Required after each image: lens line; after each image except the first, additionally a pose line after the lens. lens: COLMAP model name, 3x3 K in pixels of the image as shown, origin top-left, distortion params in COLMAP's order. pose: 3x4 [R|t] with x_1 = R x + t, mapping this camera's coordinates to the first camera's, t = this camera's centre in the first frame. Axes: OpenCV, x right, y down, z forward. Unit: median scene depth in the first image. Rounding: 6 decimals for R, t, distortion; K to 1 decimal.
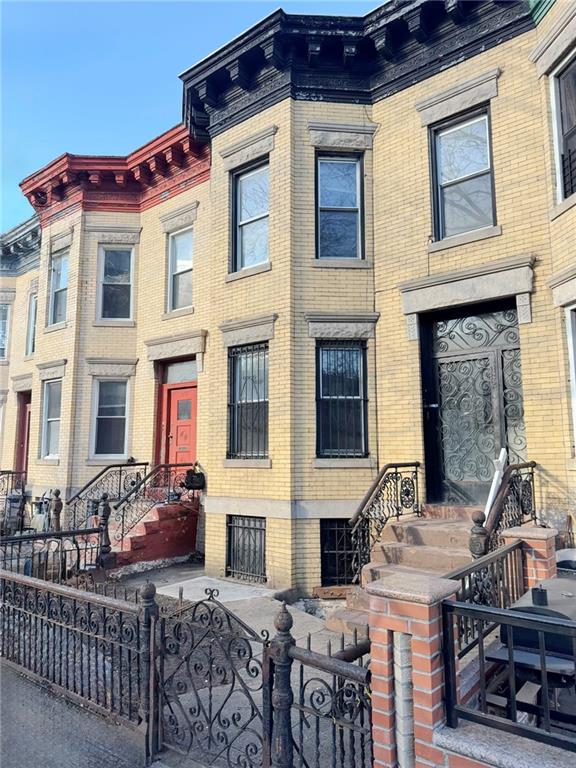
lens RADIAL K [[543.0, 0, 288.0], [0, 543.0, 384.0], [0, 0, 1]] dist [0.074109, -0.103767]
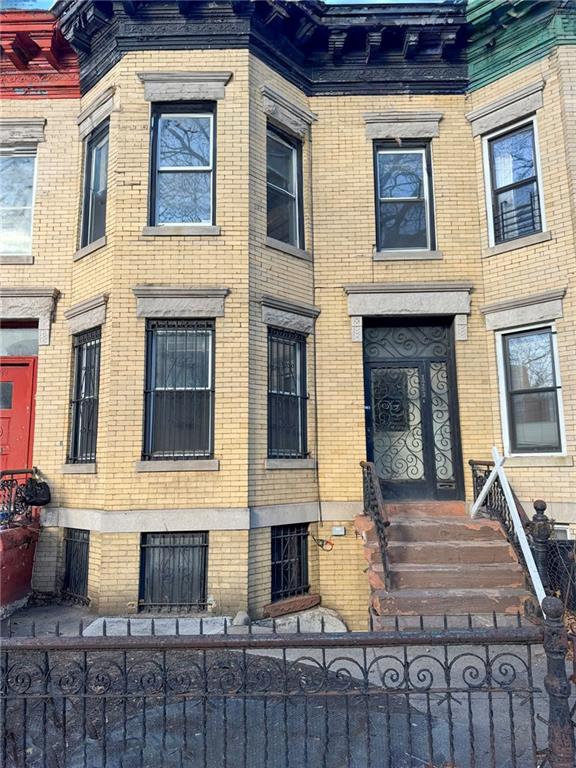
lens RADIAL K [[543.0, 0, 288.0], [0, 543.0, 384.0], [0, 0, 1]] dist [0.074109, -0.103767]
pose [[0.775709, 0.089437, 0.624721, -0.479132], [-0.075303, 0.995952, -0.049081, 0.055334], [-0.626582, -0.008971, 0.779304, 0.282375]]
